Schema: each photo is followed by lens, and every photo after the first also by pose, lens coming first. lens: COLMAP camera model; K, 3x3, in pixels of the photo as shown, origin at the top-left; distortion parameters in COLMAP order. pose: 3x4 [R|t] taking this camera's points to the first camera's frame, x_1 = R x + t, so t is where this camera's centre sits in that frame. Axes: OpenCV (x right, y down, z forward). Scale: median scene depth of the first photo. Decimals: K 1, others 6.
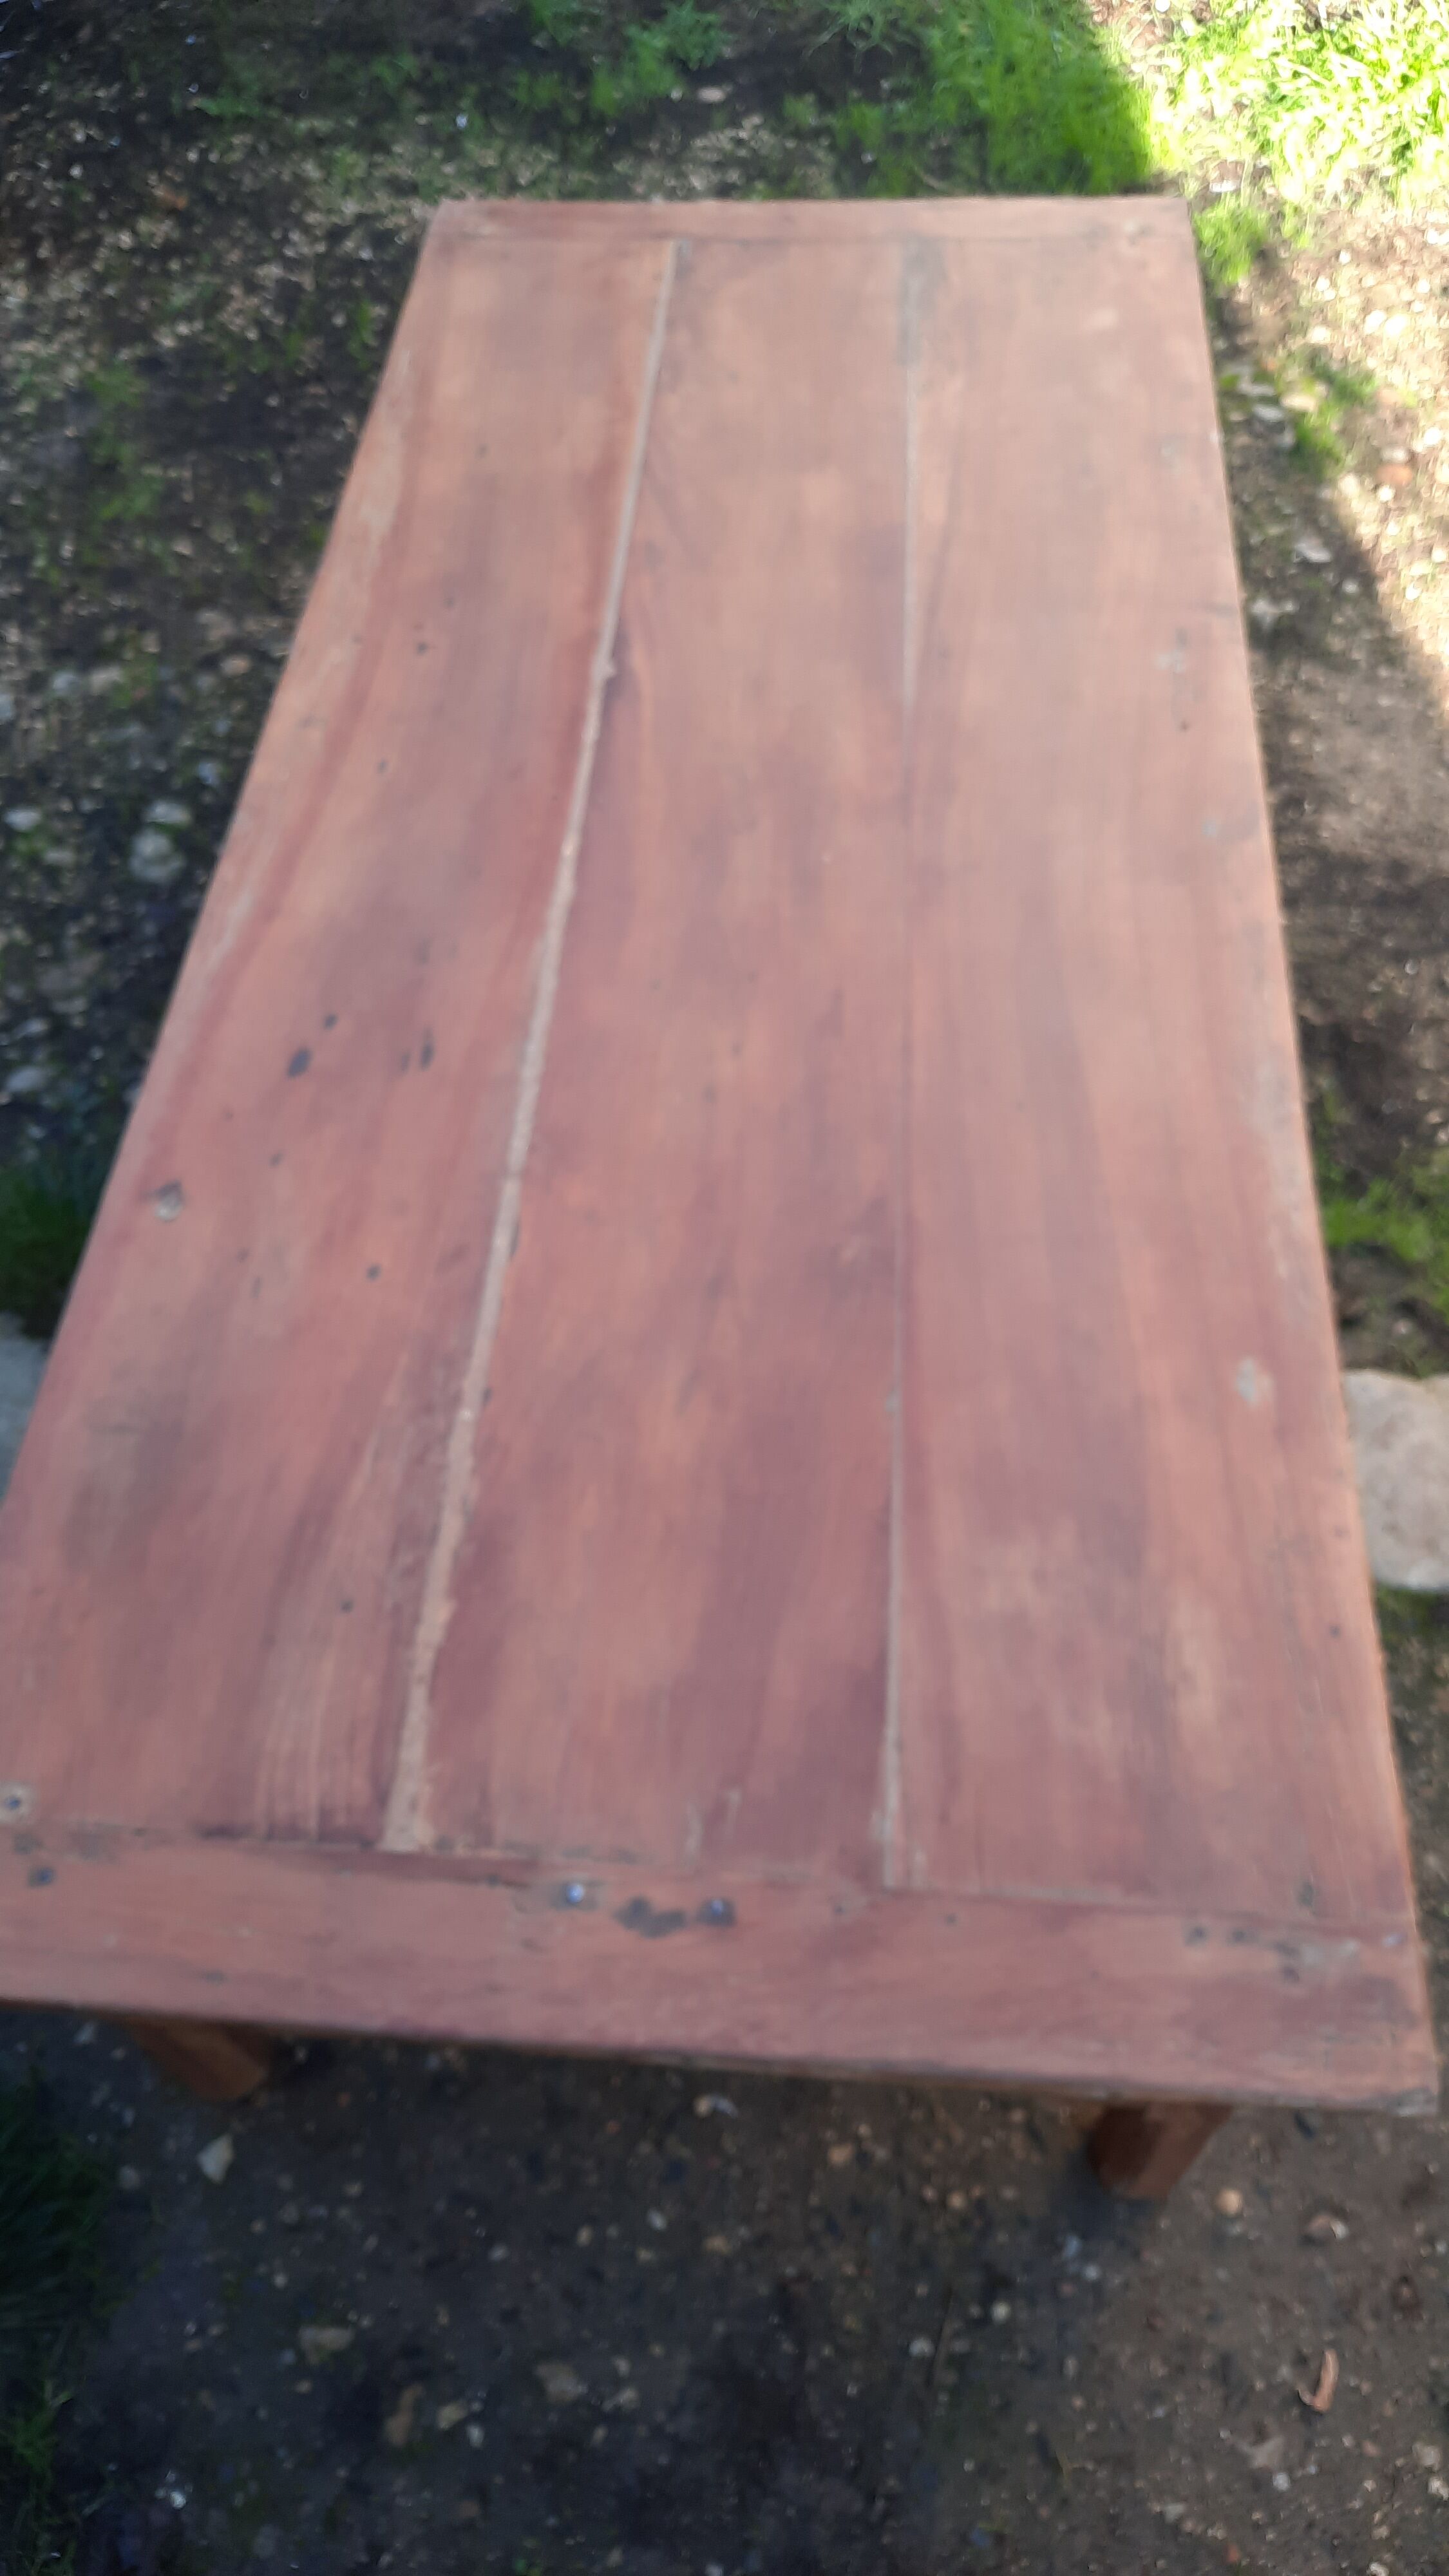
lens RADIAL K [[1901.7, 0, 706.3], [0, 1901.7, 1315.3], [0, 0, 1]] dist [0.041885, -0.051589]
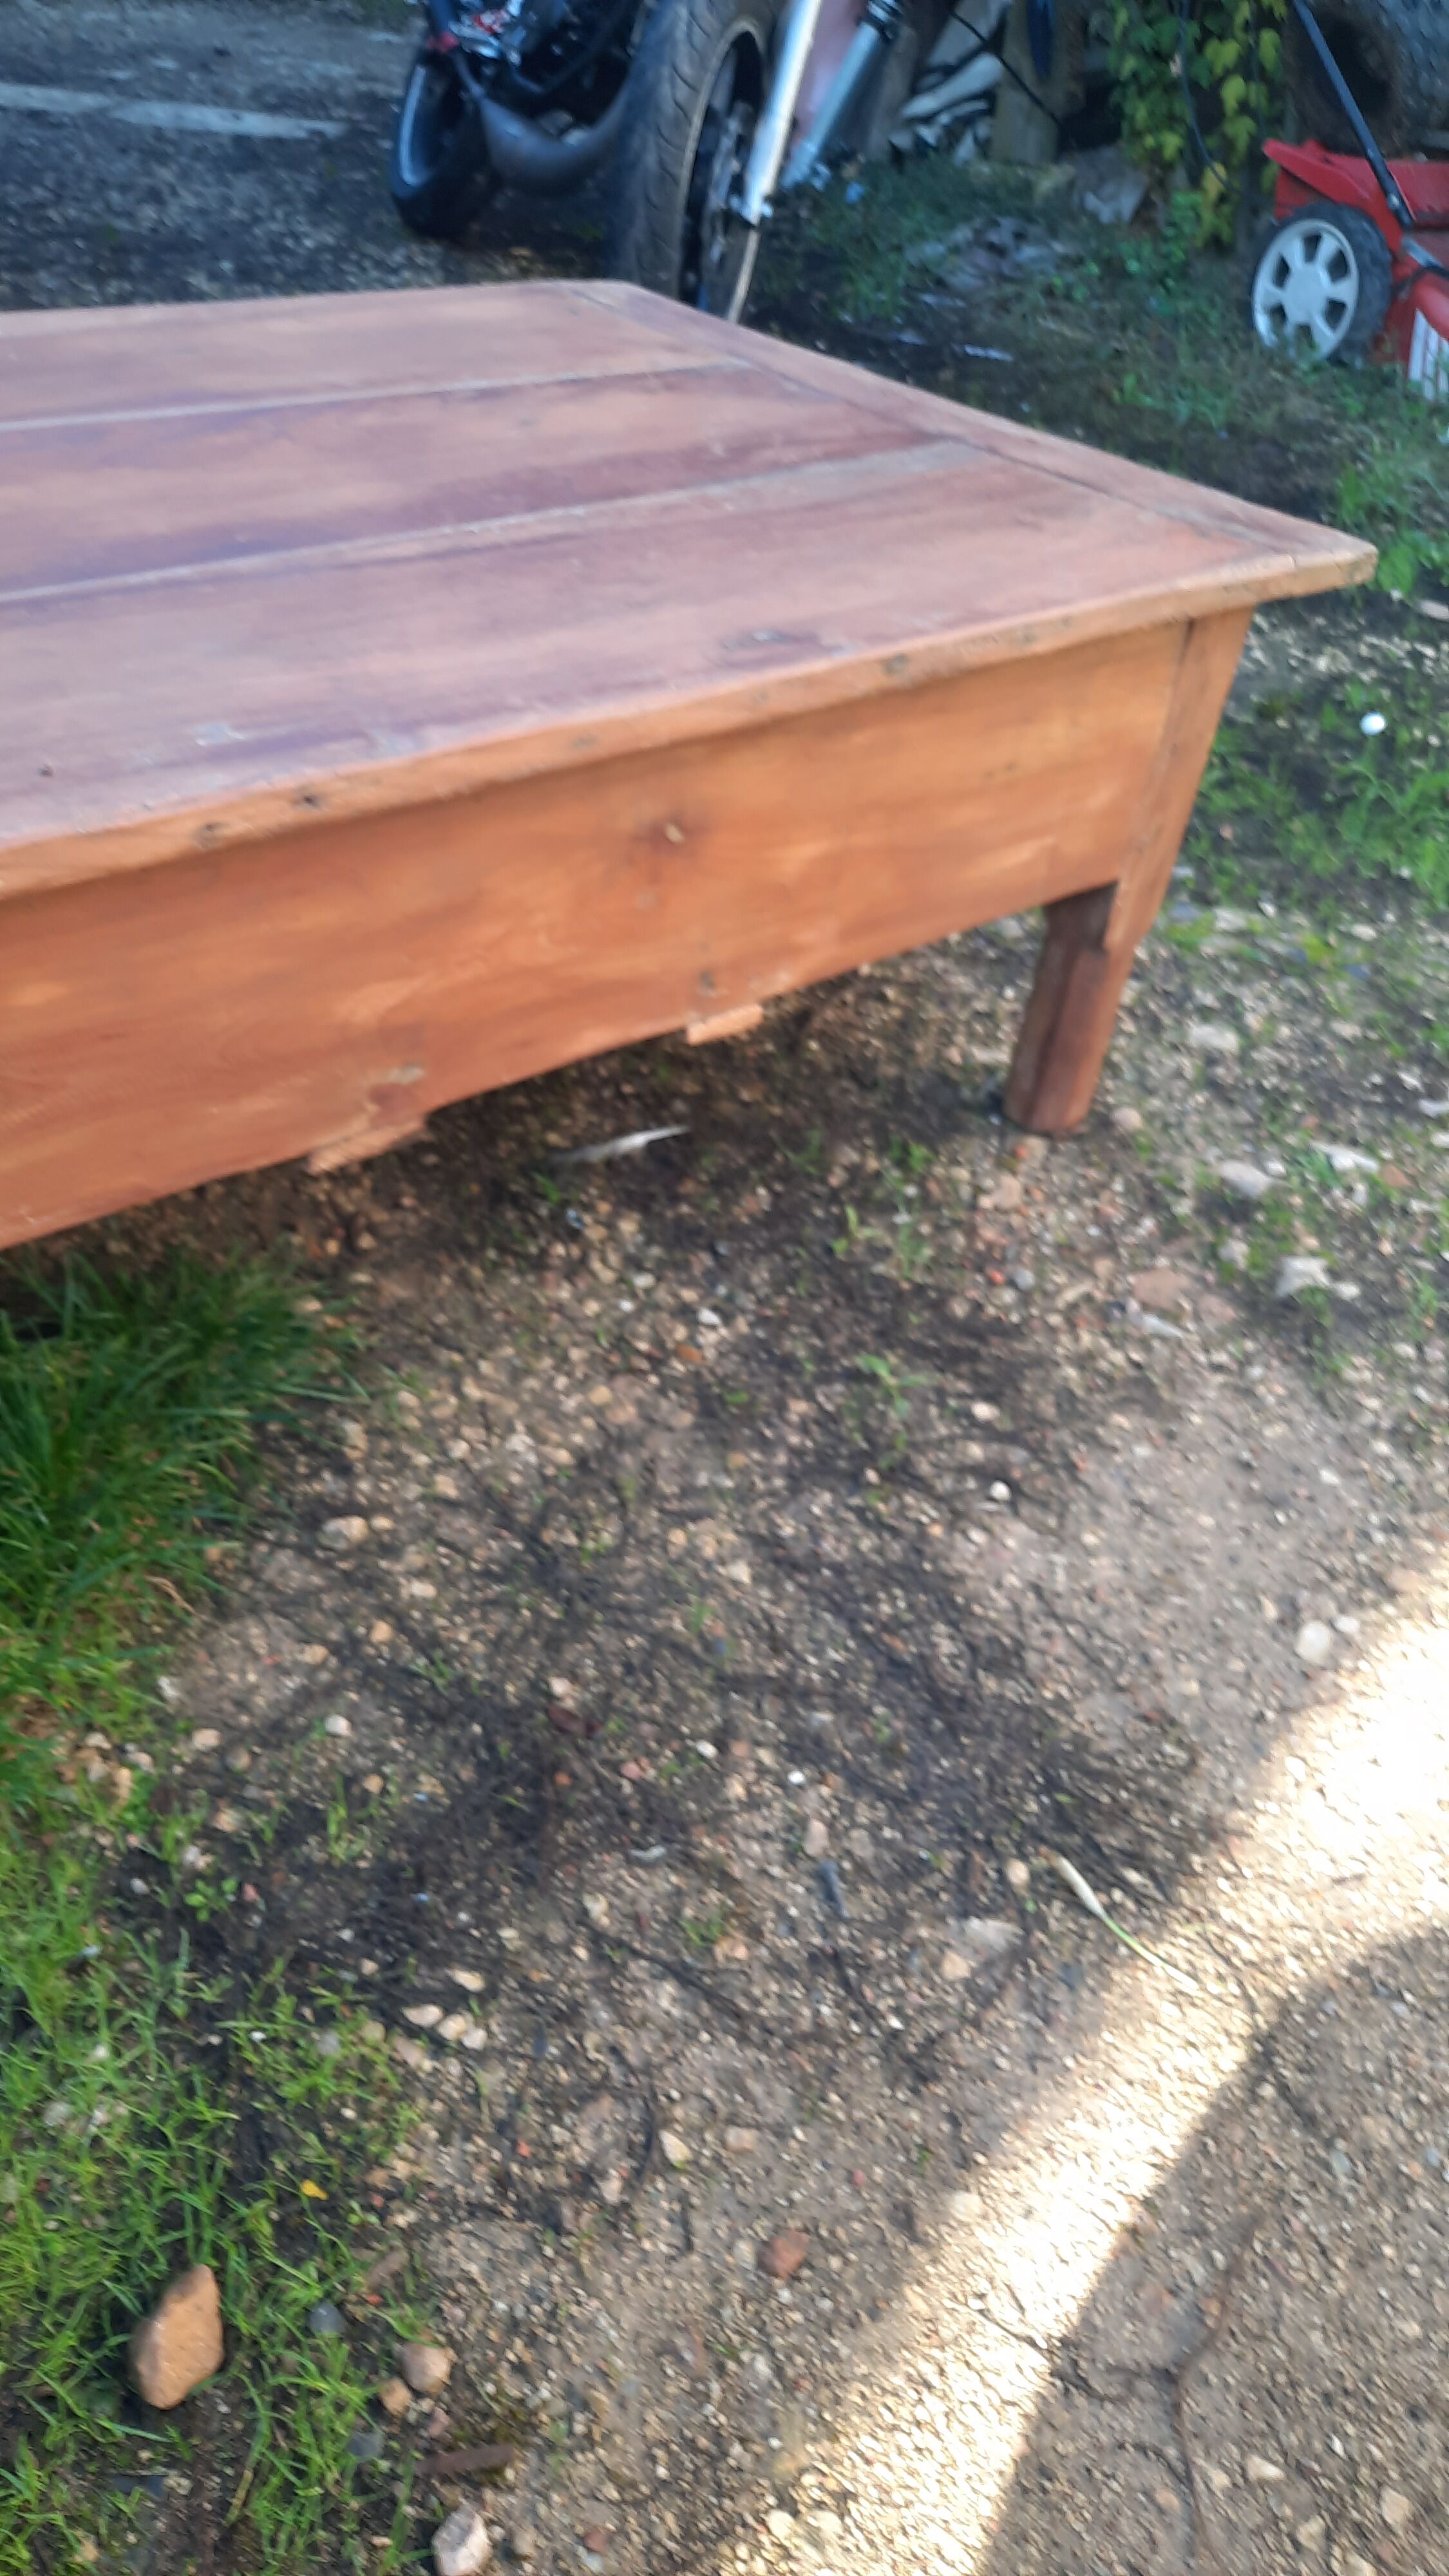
lens RADIAL K [[1901.7, 0, 717.1], [0, 1901.7, 1282.5], [0, 0, 1]] dist [0.041885, -0.051589]
pose [[0.675488, 0.514868, -0.527851, 0.872958], [-0.657475, 0.744643, -0.115039, -0.327982], [0.333831, 0.424756, 0.841510, 0.819385]]
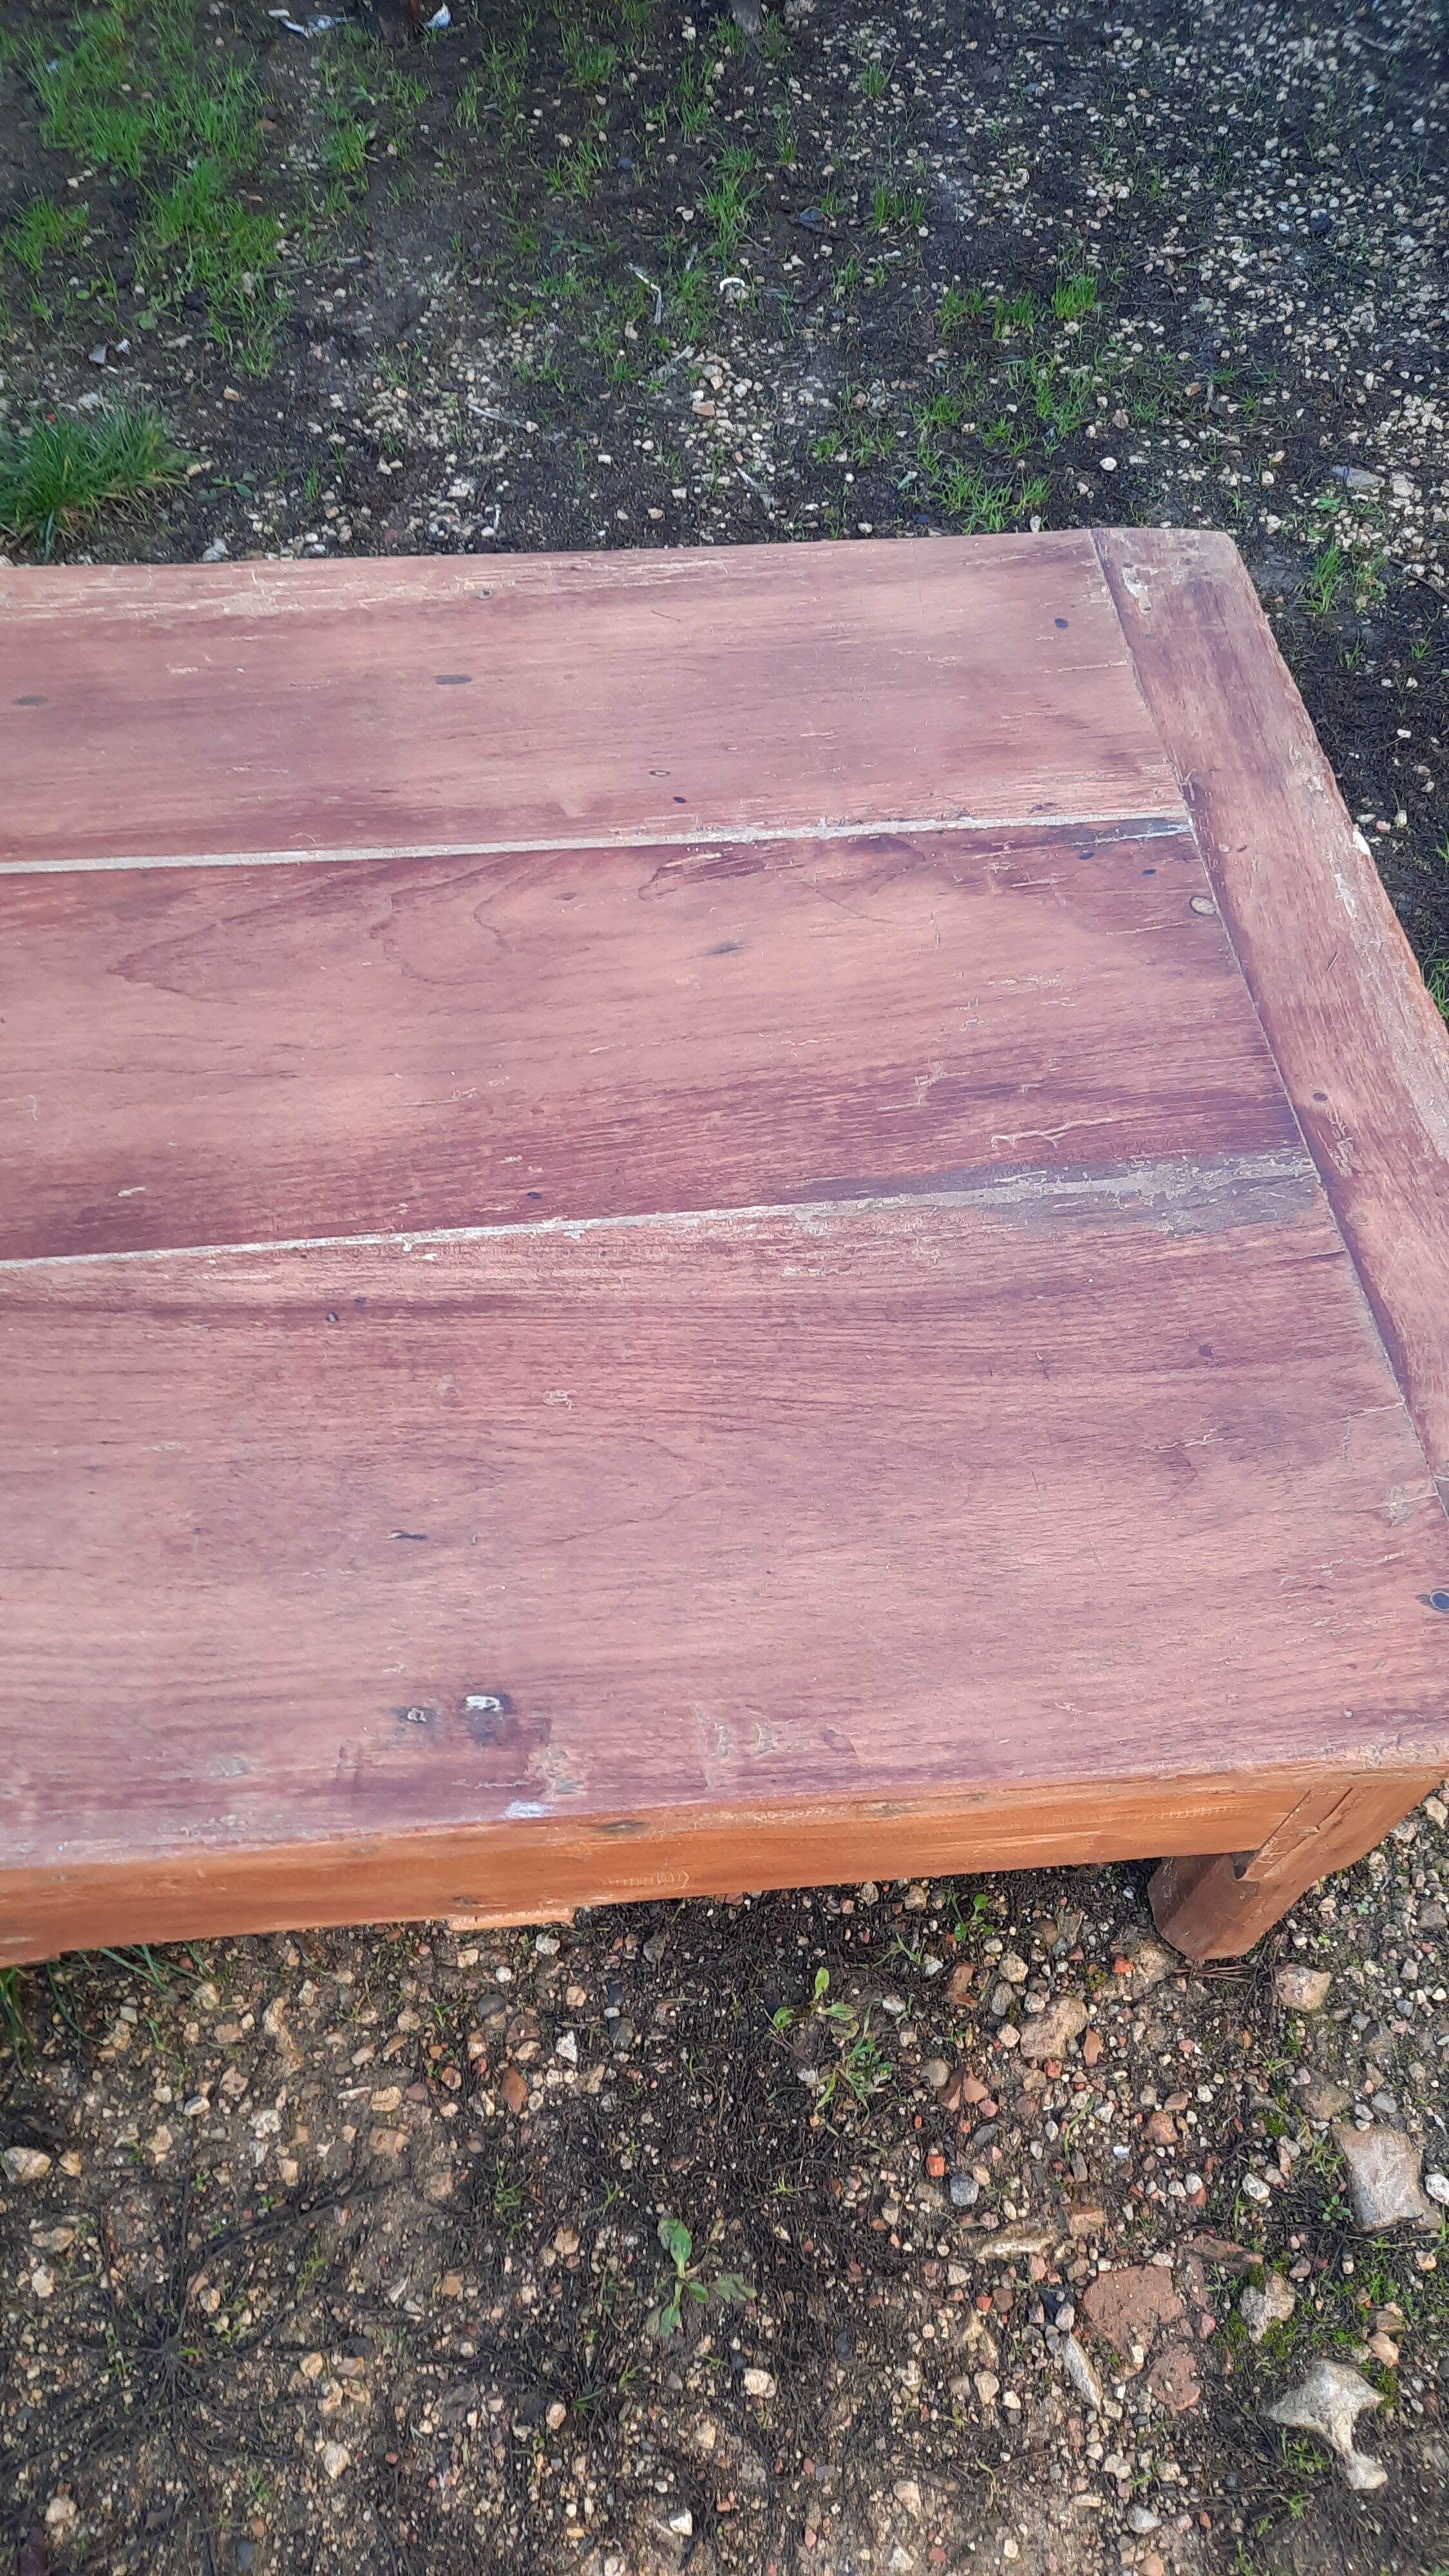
lens RADIAL K [[1901.7, 0, 694.9], [0, 1901.7, 1294.1], [0, 0, 1]] dist [0.041885, -0.051589]
pose [[0.150622, 0.813802, -0.561284, 0.561361], [-0.819735, 0.420169, 0.389222, -0.943846], [0.552583, 0.401478, 0.730388, 0.948858]]
